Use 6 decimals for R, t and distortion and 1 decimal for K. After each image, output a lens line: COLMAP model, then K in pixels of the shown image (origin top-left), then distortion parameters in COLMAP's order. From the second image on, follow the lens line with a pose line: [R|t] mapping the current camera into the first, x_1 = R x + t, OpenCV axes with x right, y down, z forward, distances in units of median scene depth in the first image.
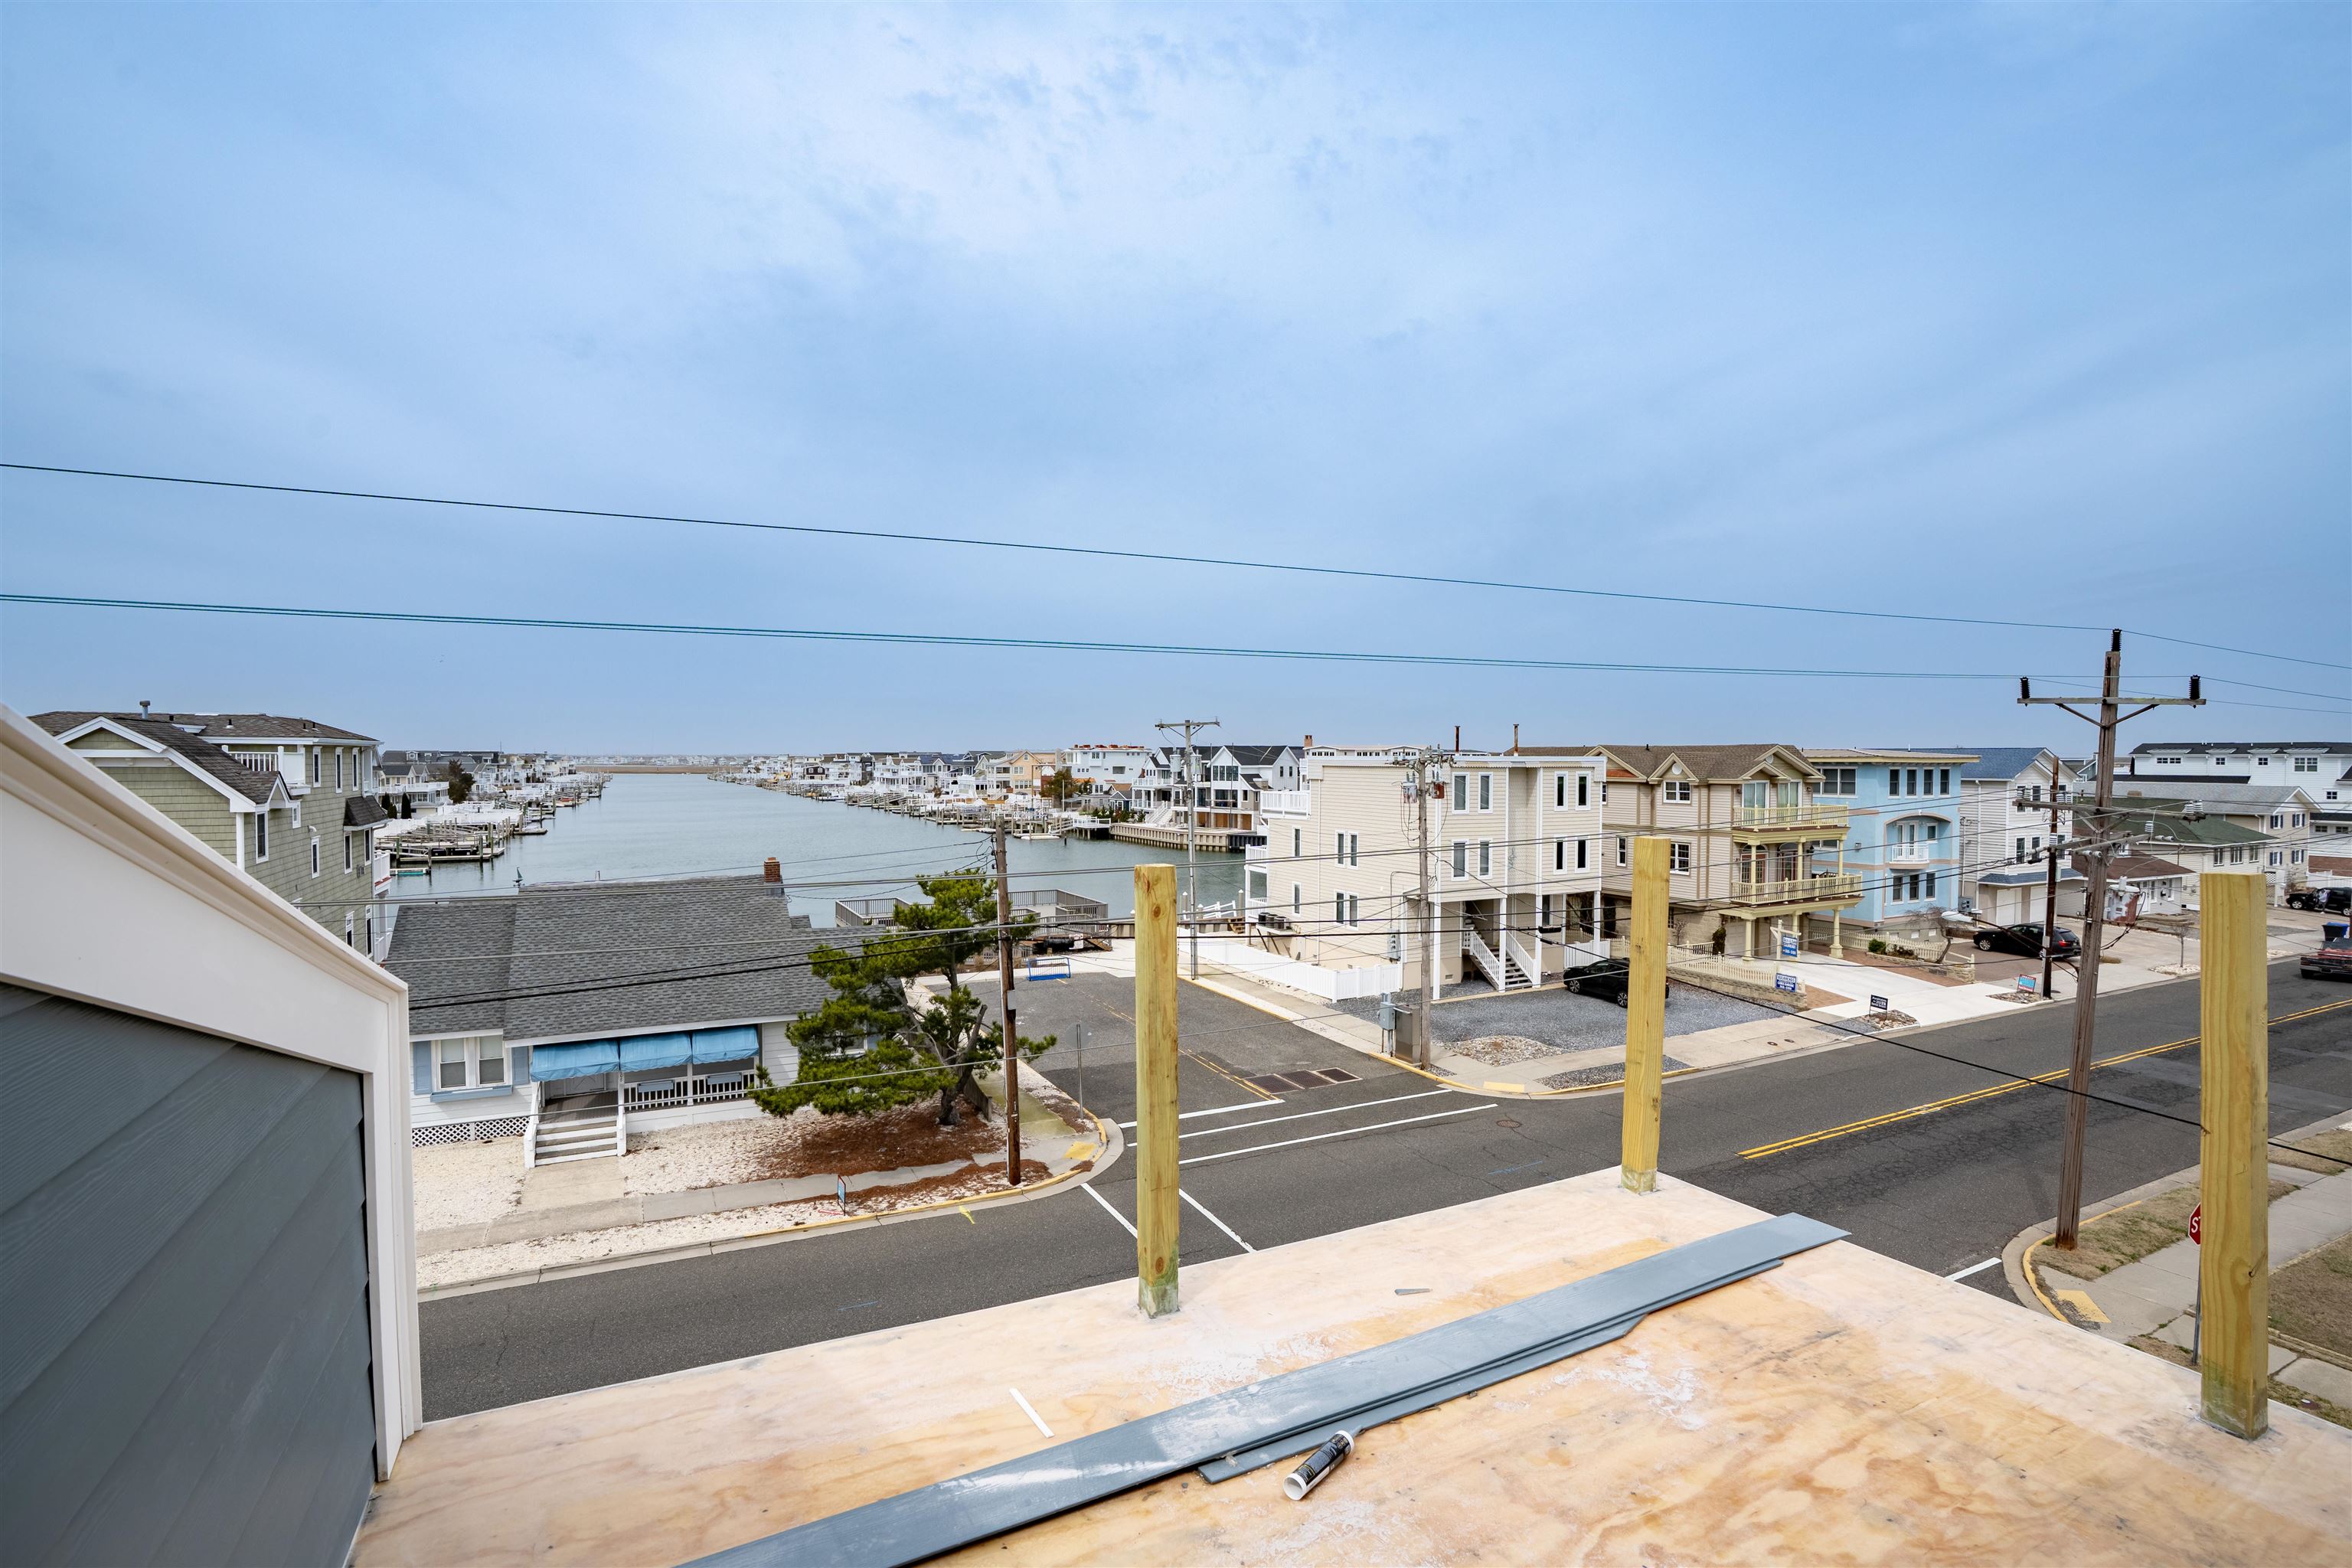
lens RADIAL K [[1129.8, 0, 1176.0], [0, 1129.8, 784.0], [0, 0, 1]] dist [-0.073764, 0.036507]
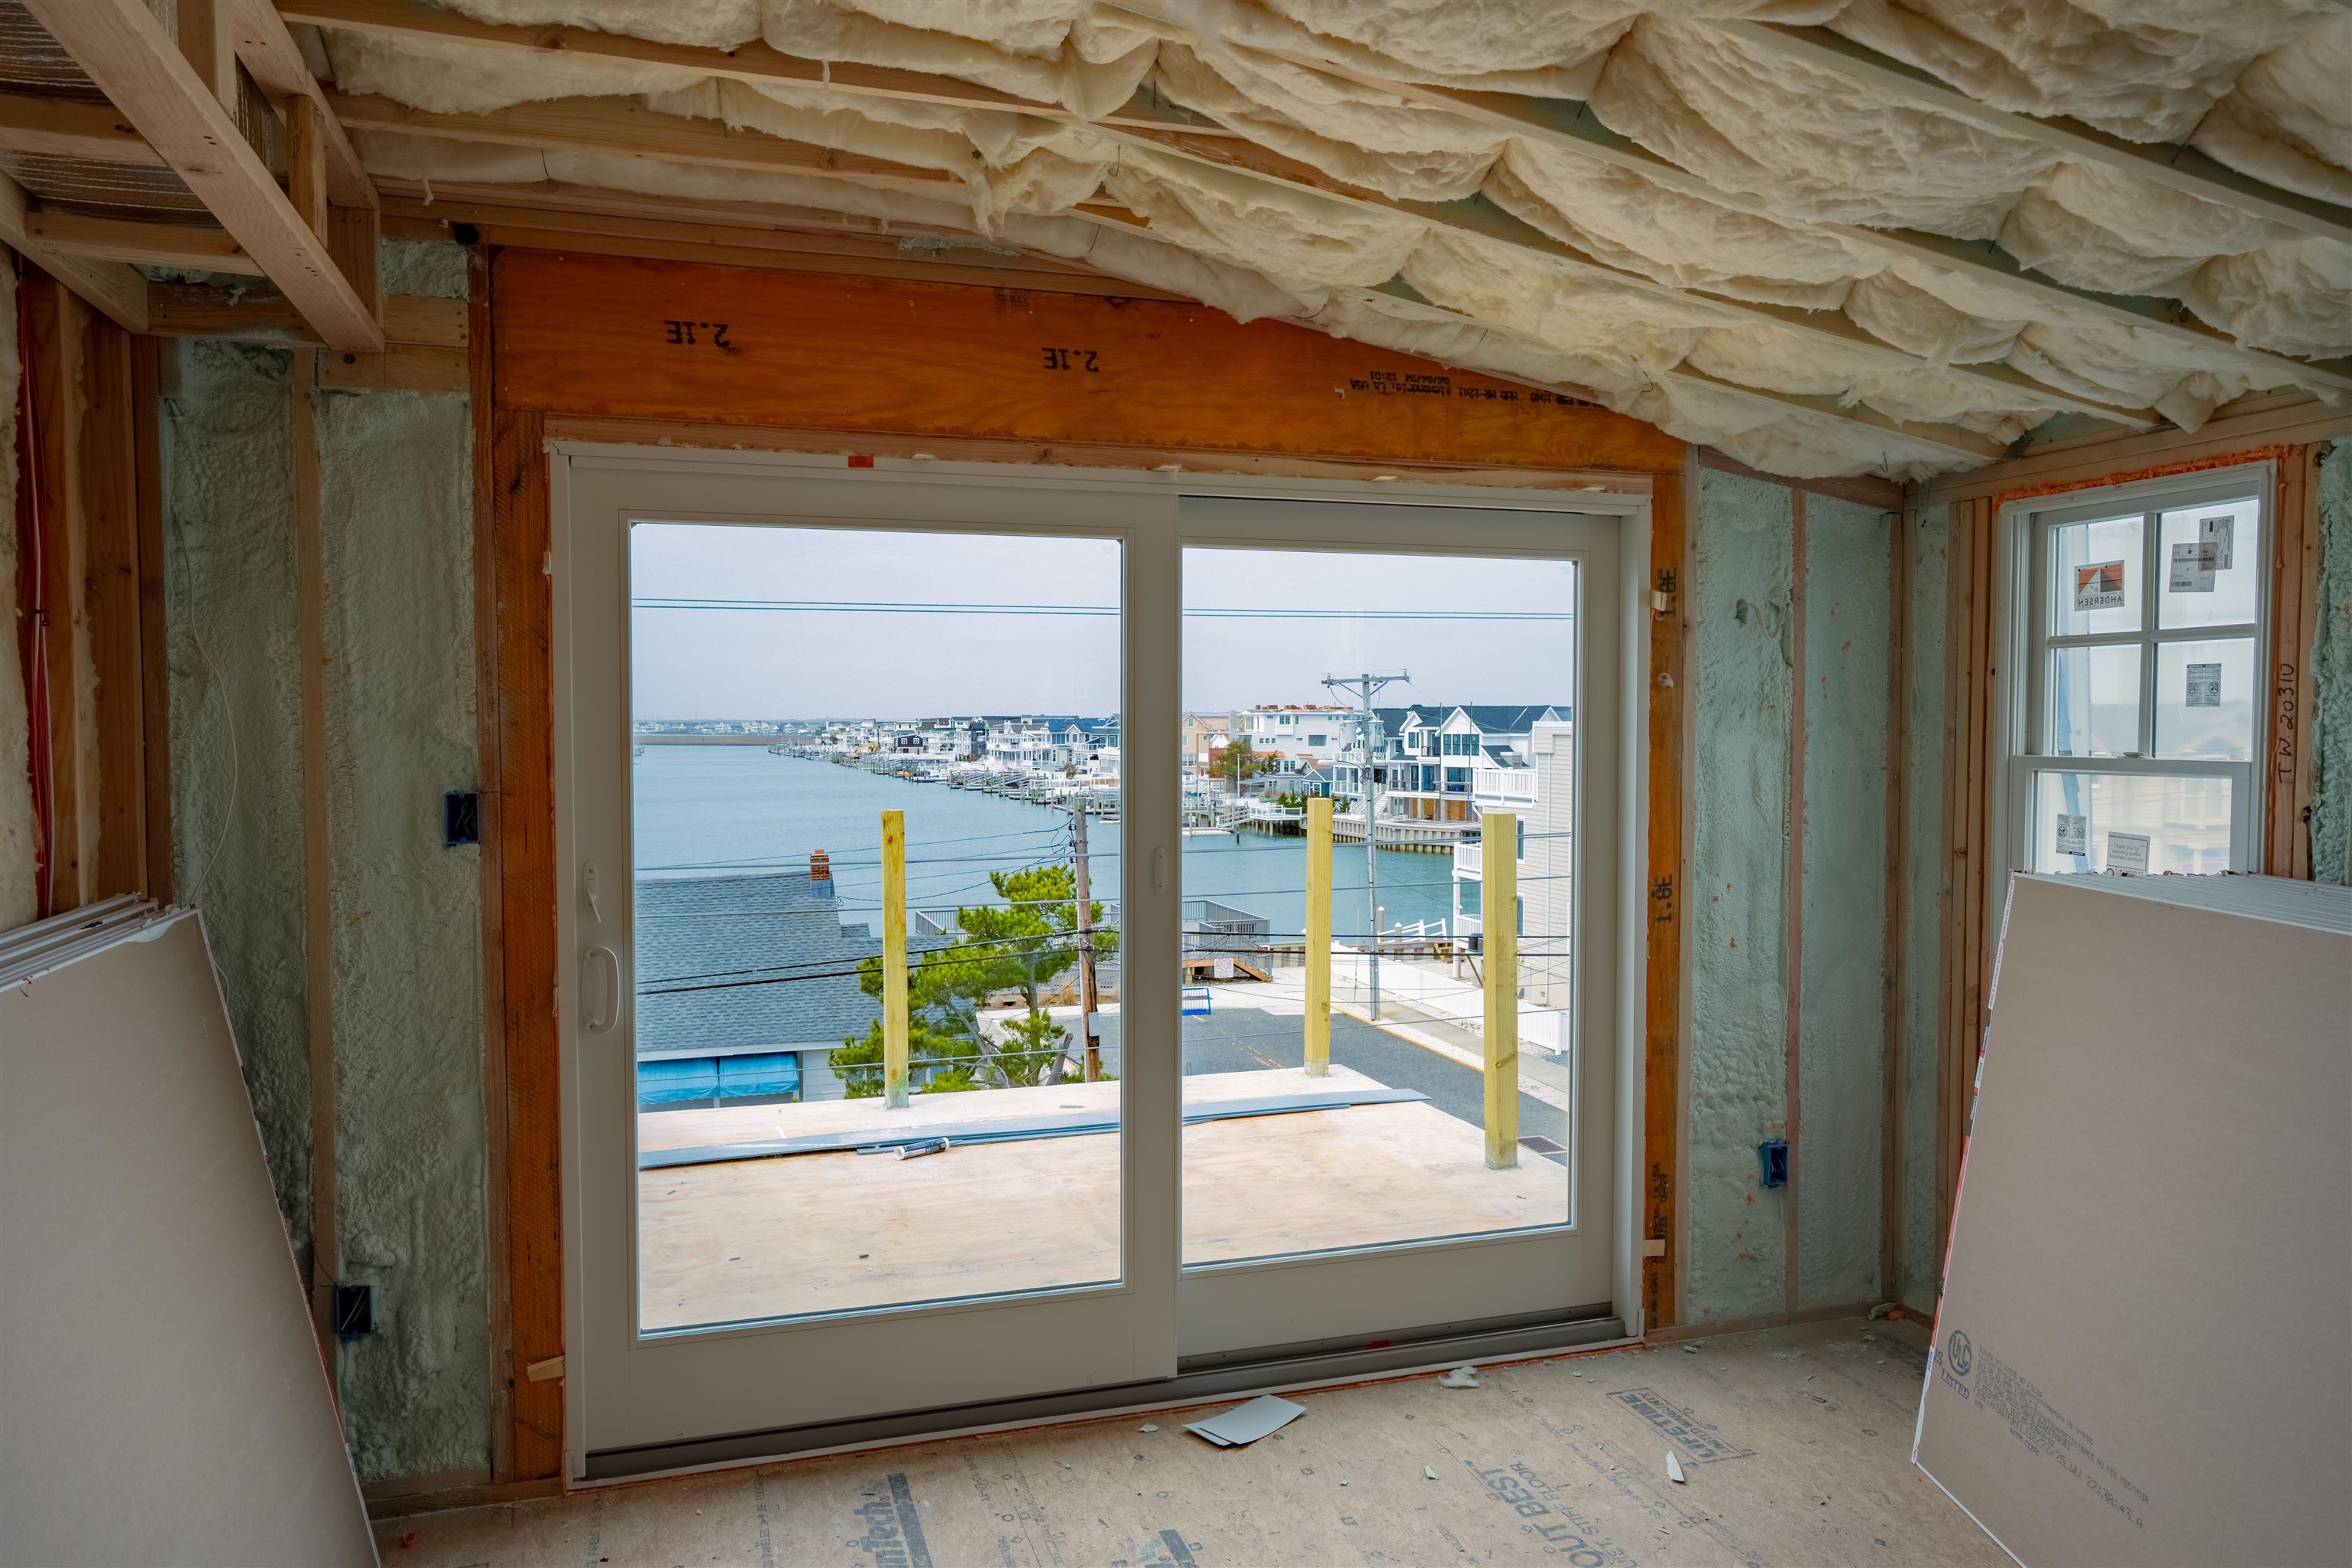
lens RADIAL K [[1599.8, 0, 1176.0], [0, 1599.8, 784.0], [0, 0, 1]] dist [-0.007116, -0.000453]
pose [[0.988906, 0.002961, -0.148514, 0.043584], [-0.000708, 0.999884, 0.015224, 0.000156], [0.148542, -0.014950, 0.988793, -0.069175]]
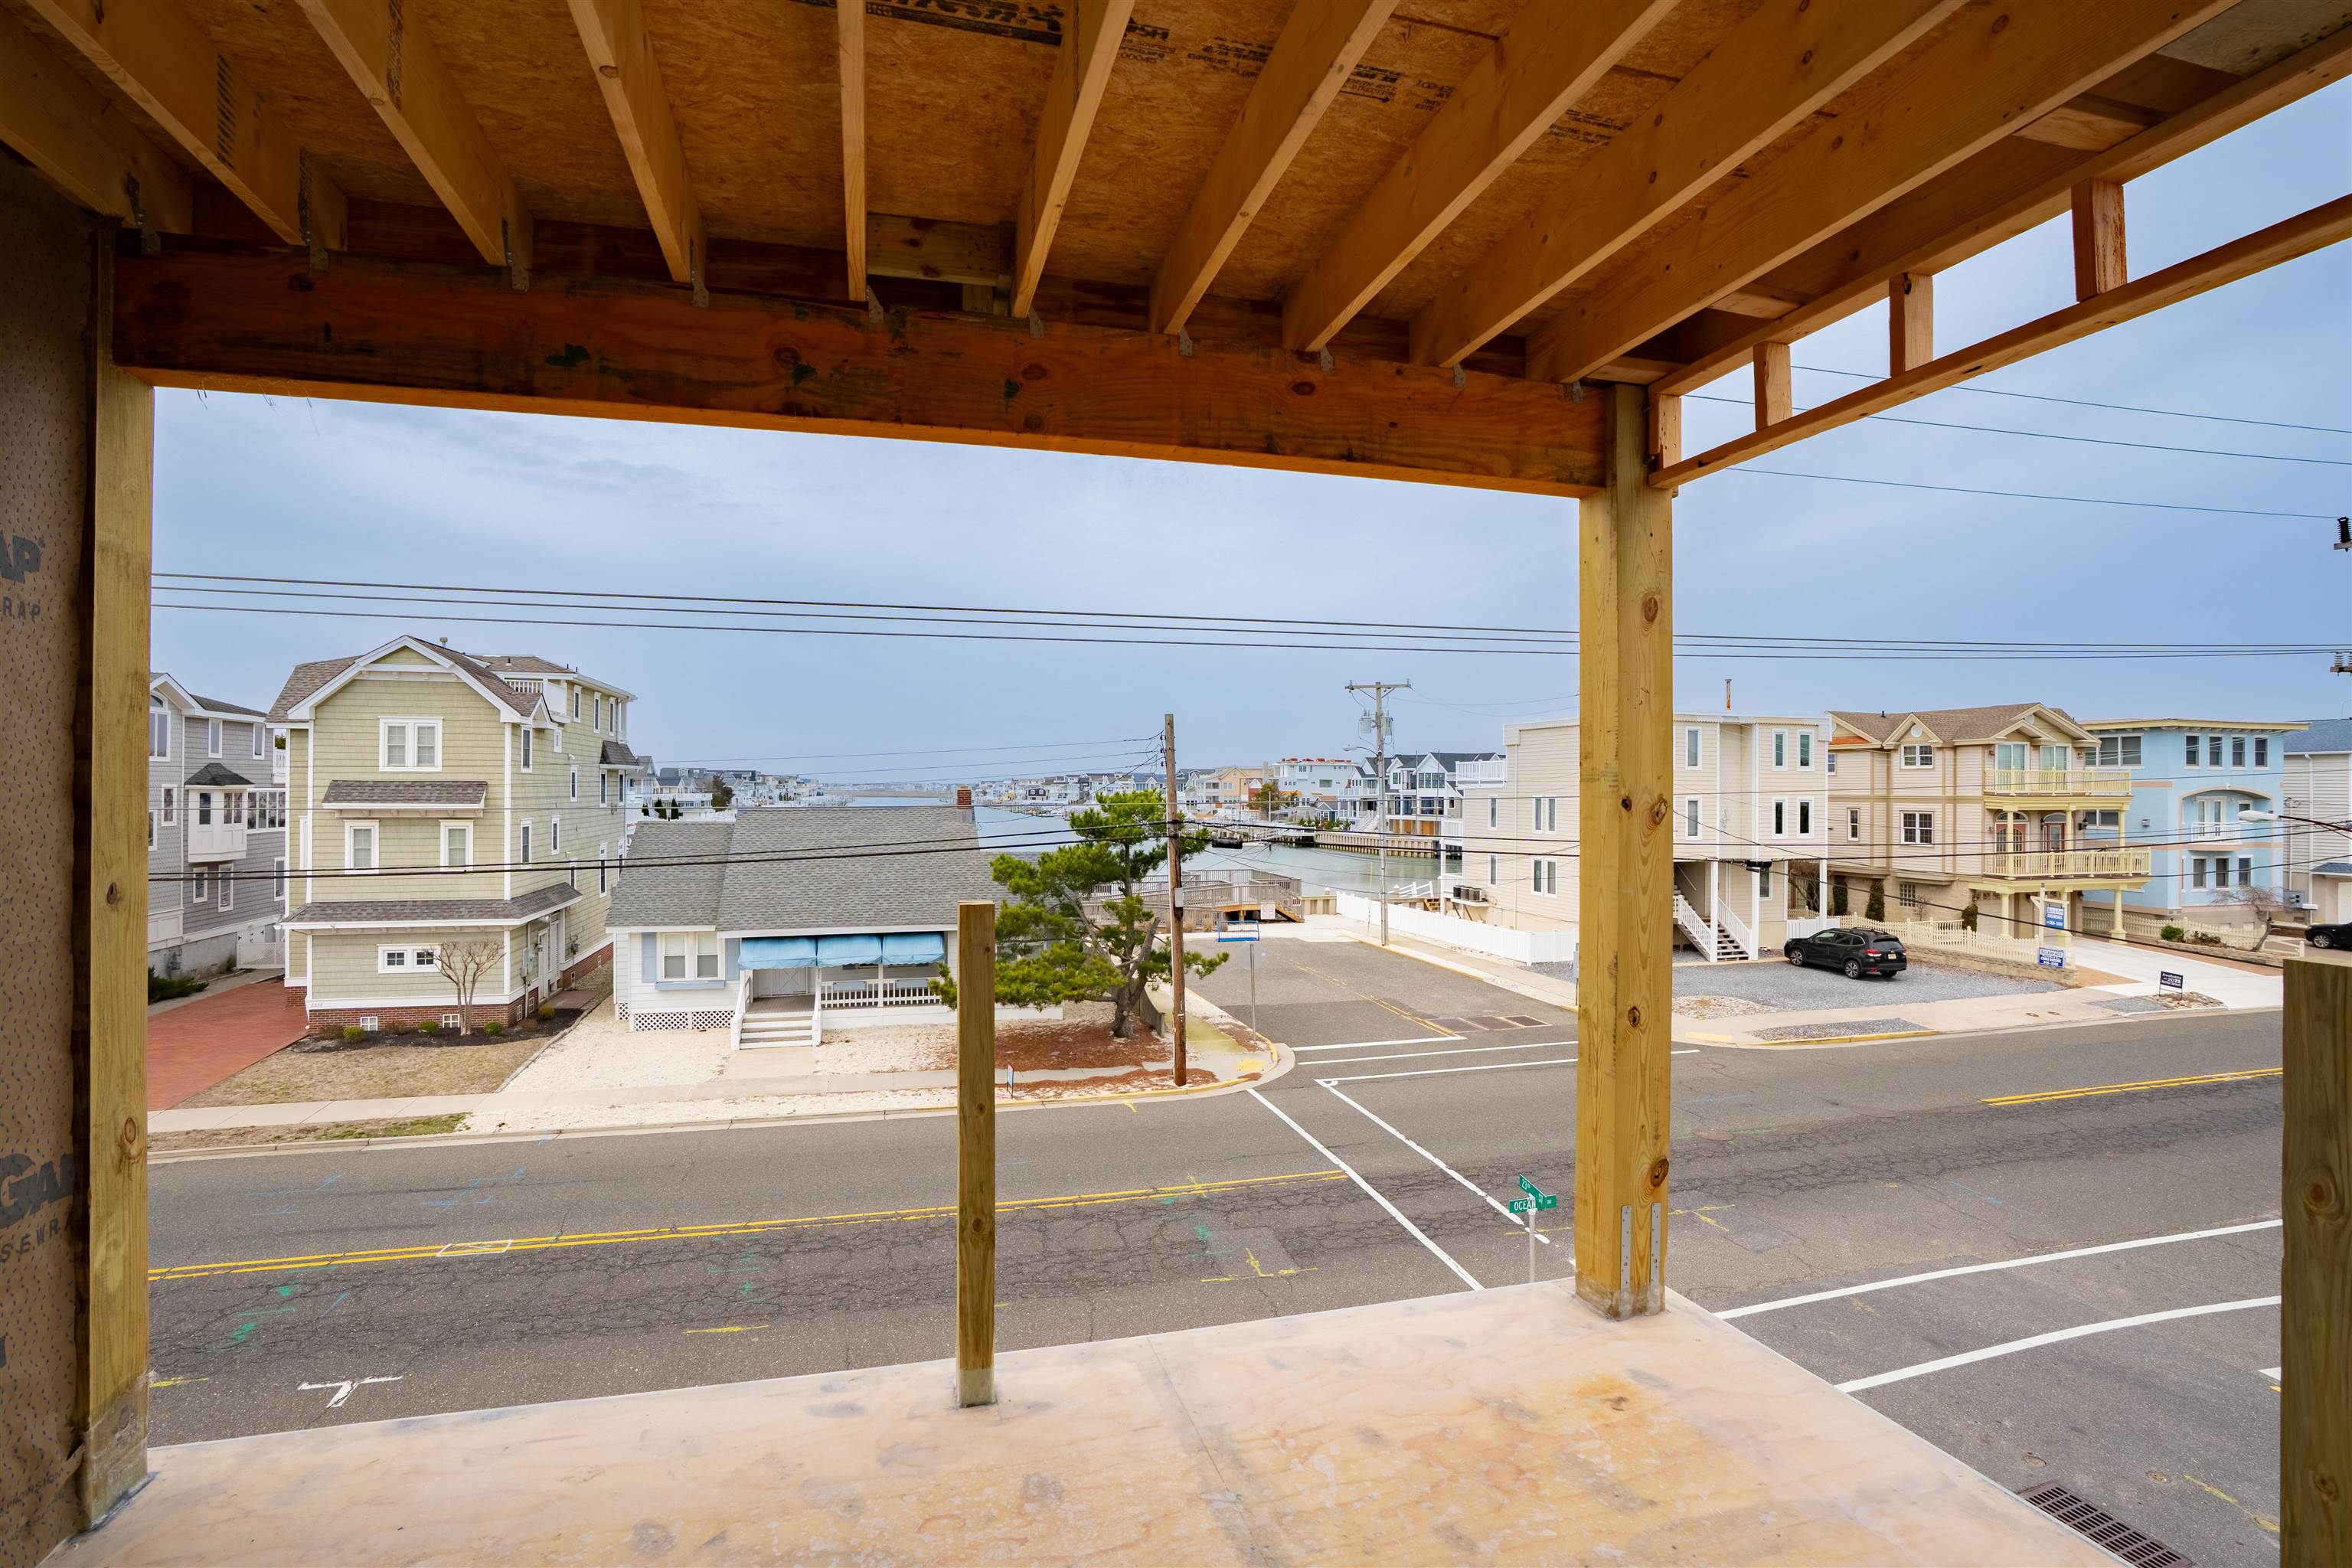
lens RADIAL K [[1114.3, 0, 1176.0], [0, 1114.3, 784.0], [0, 0, 1]] dist [-0.070611, 0.032028]
pose [[0.982049, 0.002162, -0.188612, 0.020150], [-0.007536, 0.999586, -0.027781, 0.061402], [0.188473, 0.028704, 0.981659, 0.010390]]
